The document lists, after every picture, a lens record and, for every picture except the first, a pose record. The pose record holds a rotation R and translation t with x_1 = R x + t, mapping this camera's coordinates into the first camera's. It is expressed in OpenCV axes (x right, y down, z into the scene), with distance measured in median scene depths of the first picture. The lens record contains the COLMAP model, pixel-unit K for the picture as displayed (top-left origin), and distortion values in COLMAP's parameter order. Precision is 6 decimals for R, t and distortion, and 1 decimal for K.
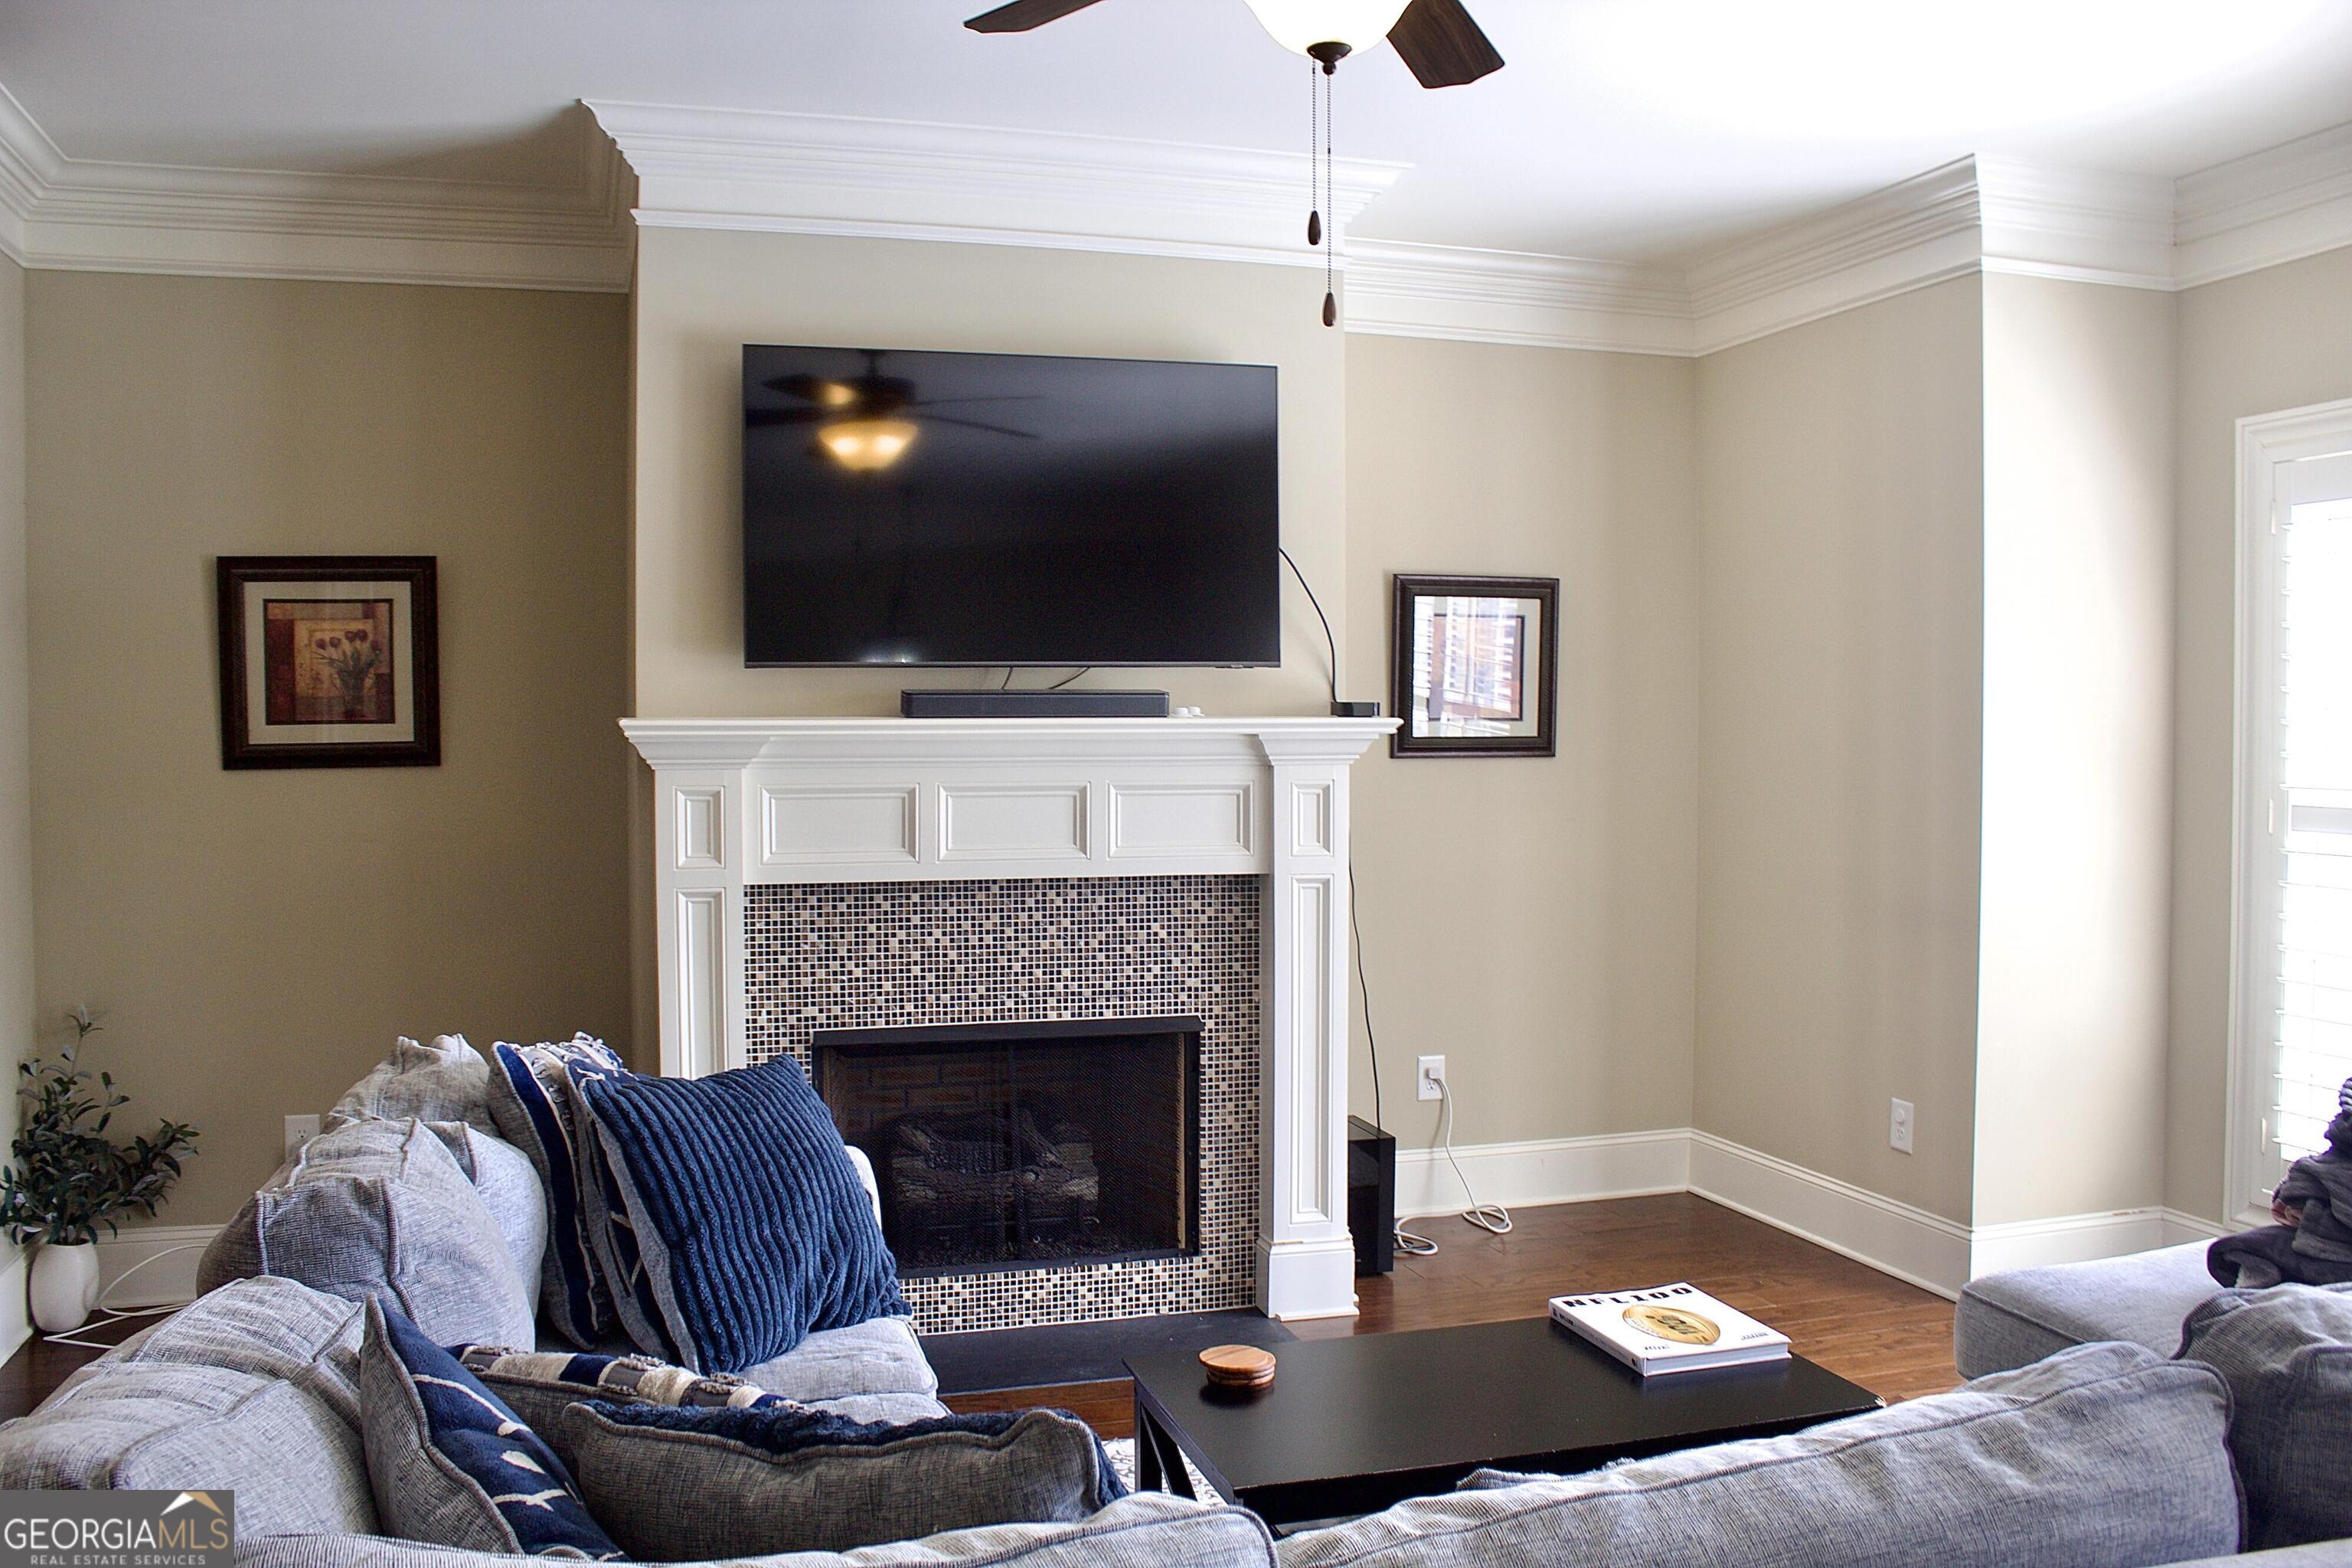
lens RADIAL K [[1971.0, 0, 1152.1], [0, 1971.0, 784.5], [0, 0, 1]] dist [-0.162076, 0.140278]
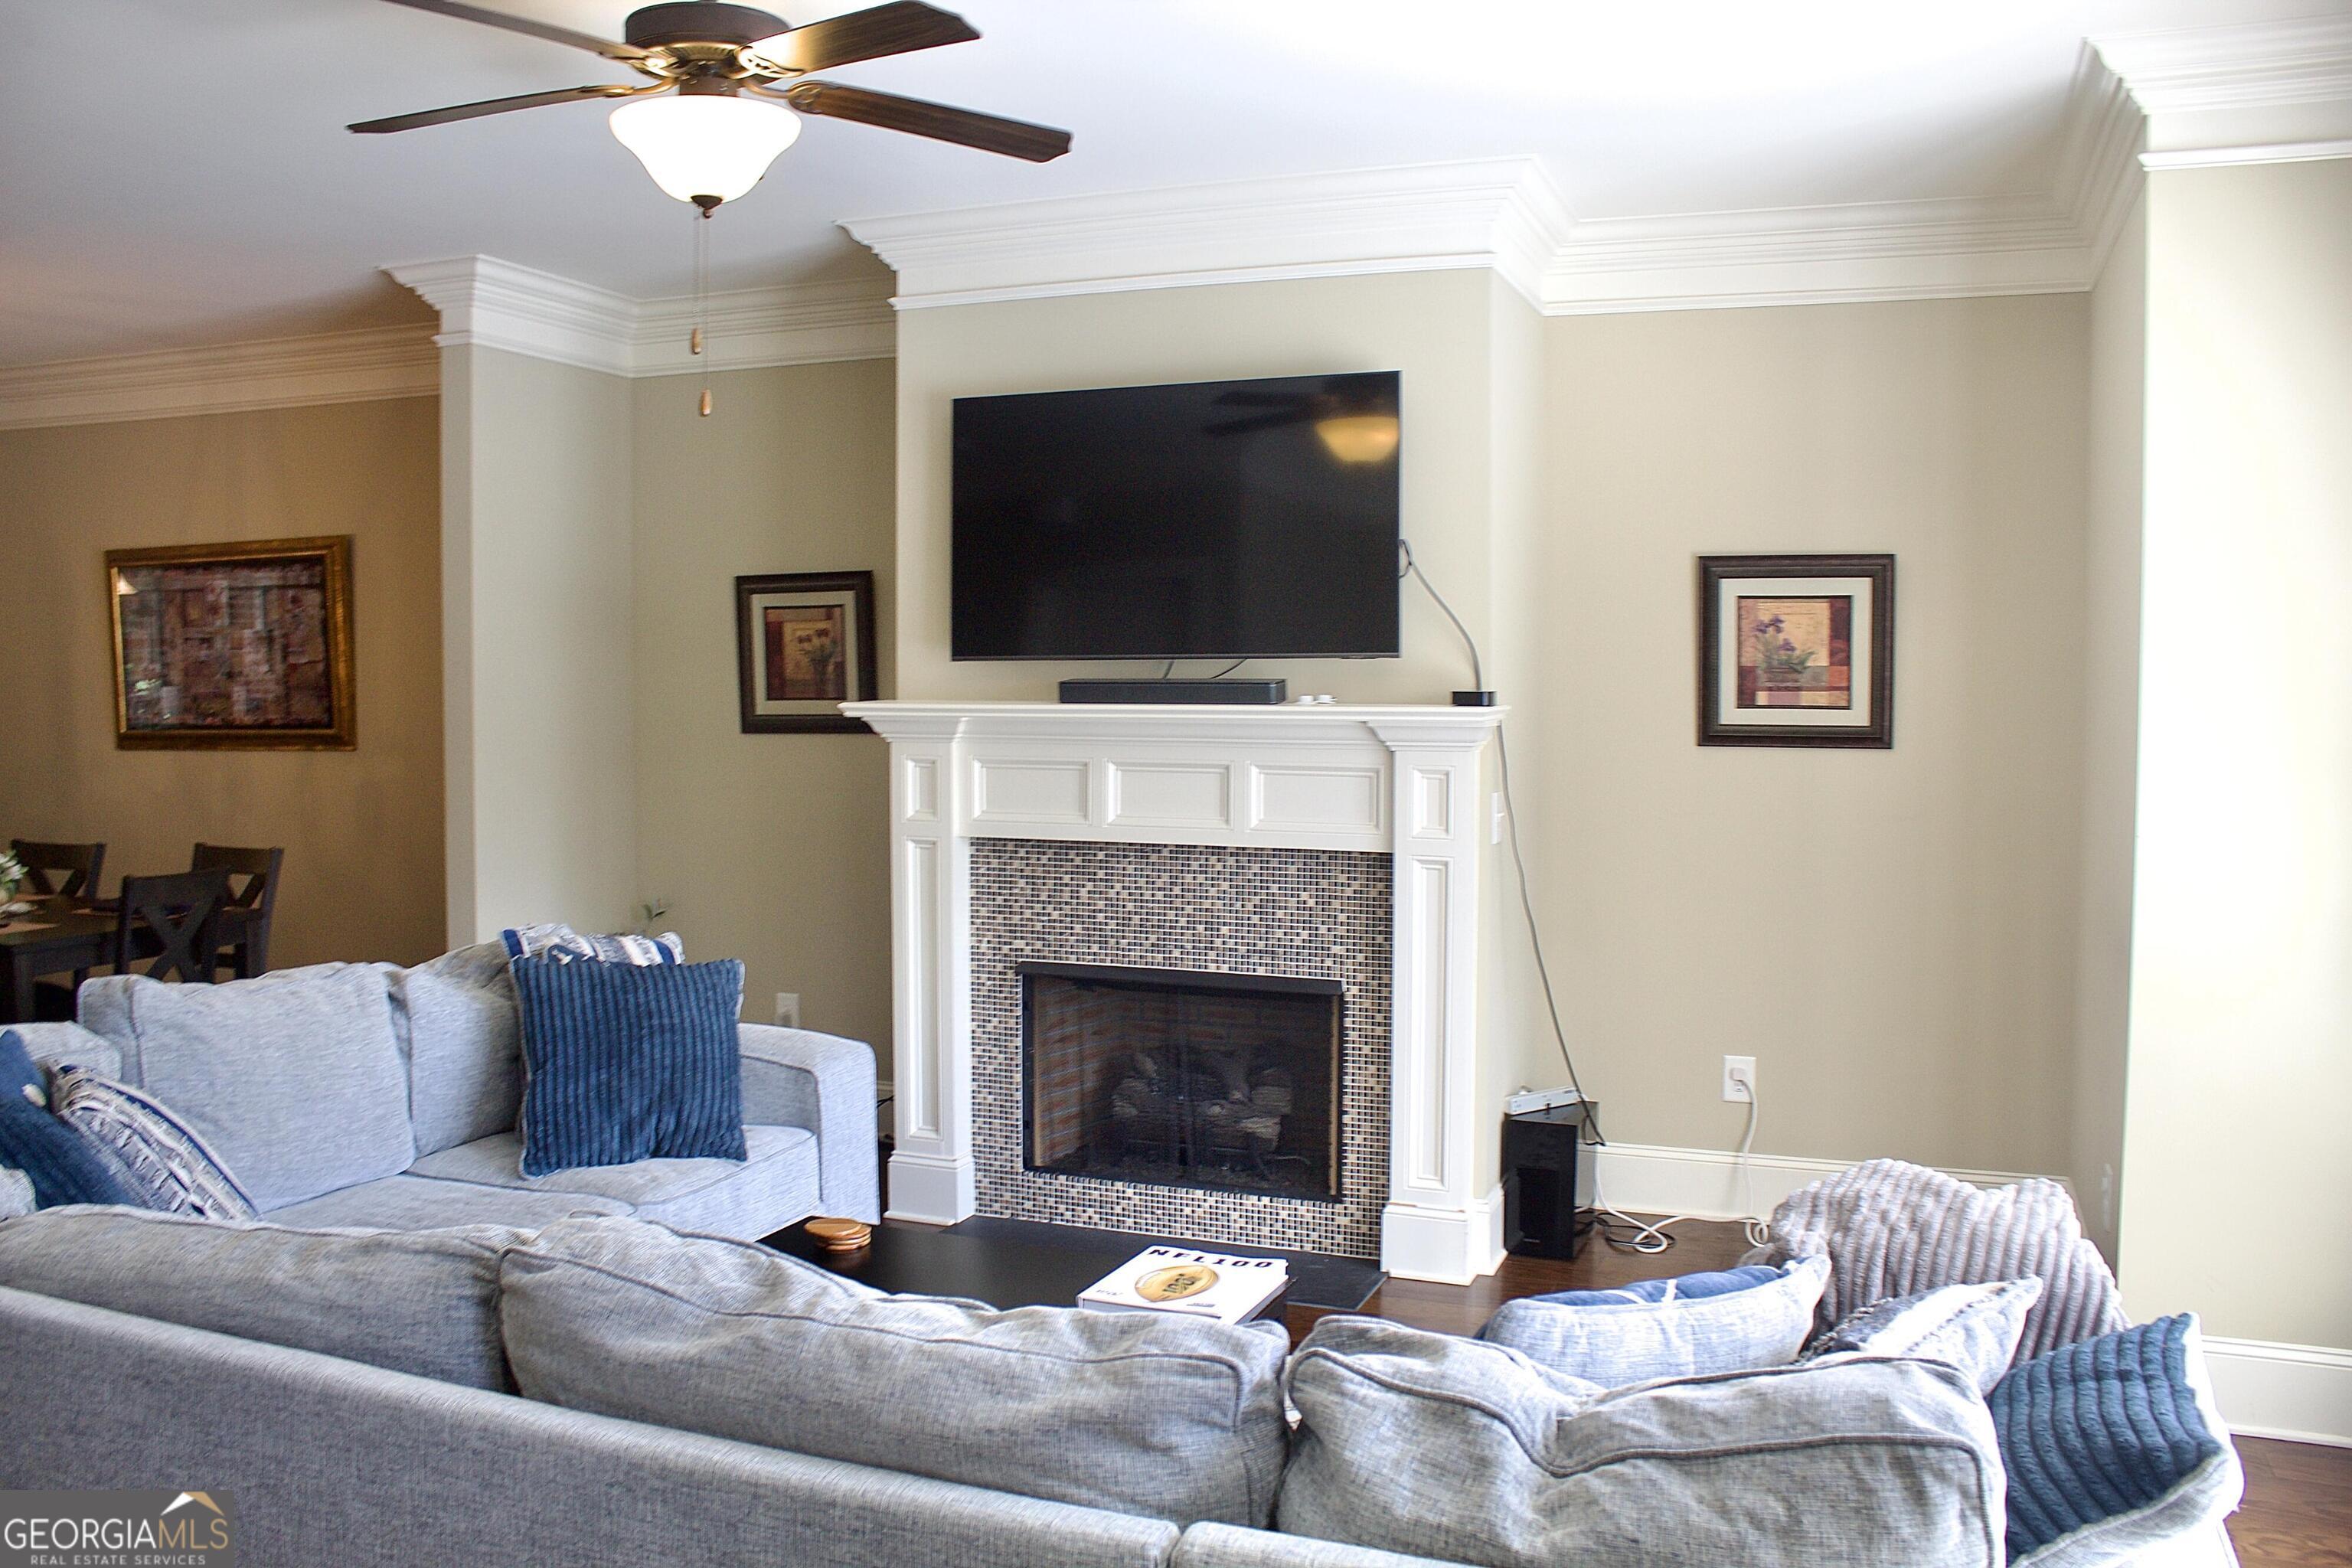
lens RADIAL K [[1971.0, 0, 1152.1], [0, 1971.0, 784.5], [0, 0, 1]] dist [-0.162076, 0.140278]
pose [[0.784087, 0.037219, -0.619534, 0.618924], [-0.023675, 0.999267, 0.030068, -0.020460], [0.620199, -0.008908, 0.784394, 0.093696]]
